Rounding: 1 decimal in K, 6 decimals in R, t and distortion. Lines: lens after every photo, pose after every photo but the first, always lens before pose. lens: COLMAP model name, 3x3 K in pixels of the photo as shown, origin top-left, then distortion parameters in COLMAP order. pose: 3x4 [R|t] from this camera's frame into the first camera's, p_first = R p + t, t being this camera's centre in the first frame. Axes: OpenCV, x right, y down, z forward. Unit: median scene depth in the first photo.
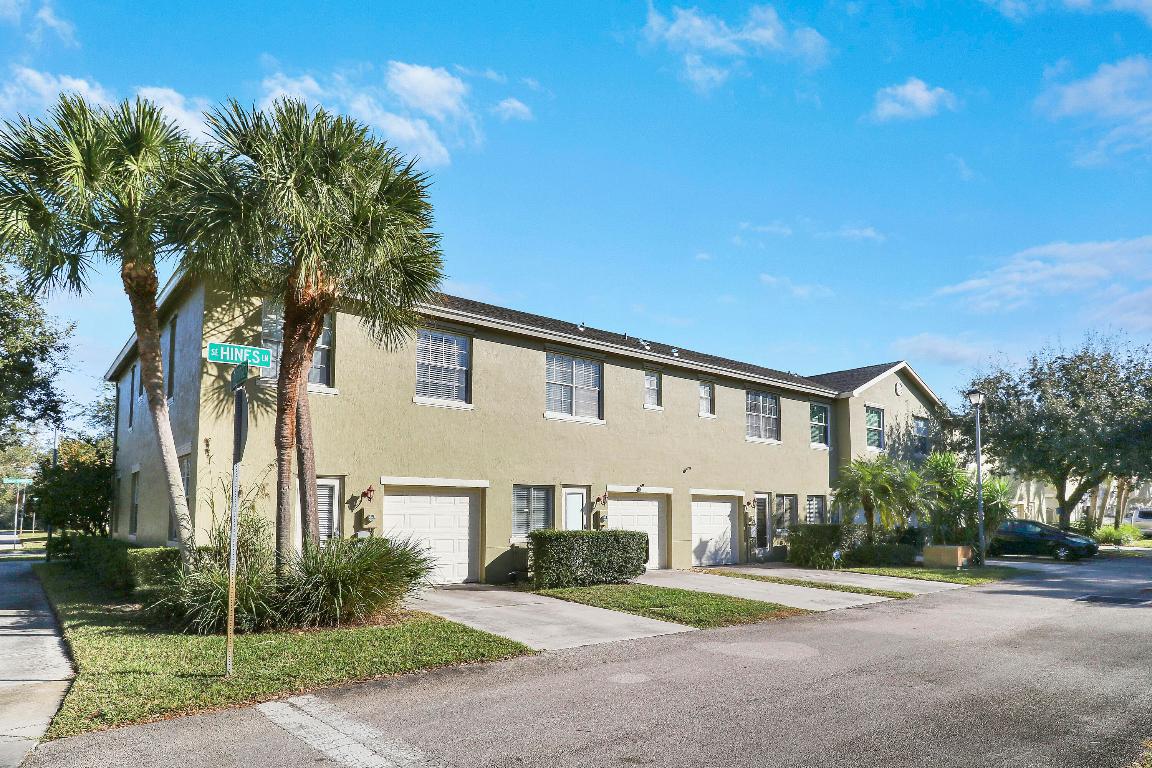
lens RADIAL K [[540.6, 0, 576.0], [0, 540.6, 384.0], [0, 0, 1]] dist [0.000167, -0.000064]
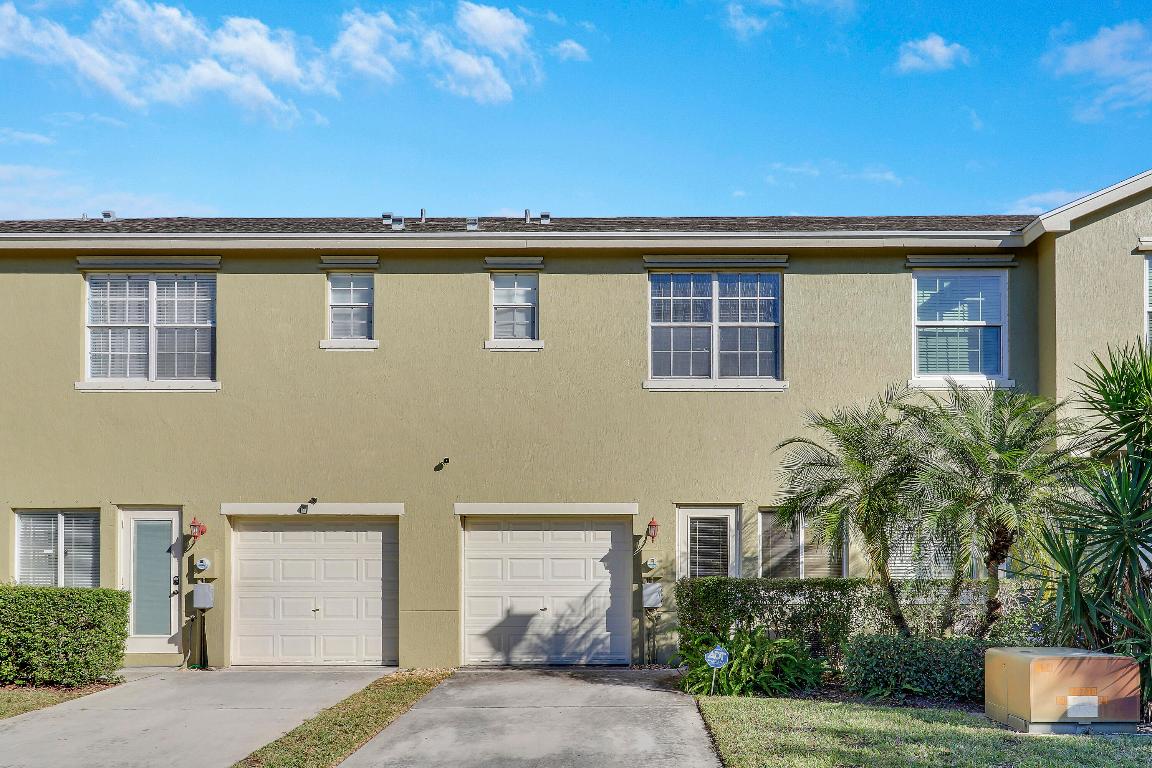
lens RADIAL K [[824.7, 0, 576.0], [0, 824.7, 384.0], [0, 0, 1]] dist [-0.000468, -0.000114]
pose [[0.834671, -0.118862, -0.537770, 0.644361], [0.134274, 0.990887, -0.010606, 0.103674], [0.534130, -0.063356, 0.843025, 0.417382]]
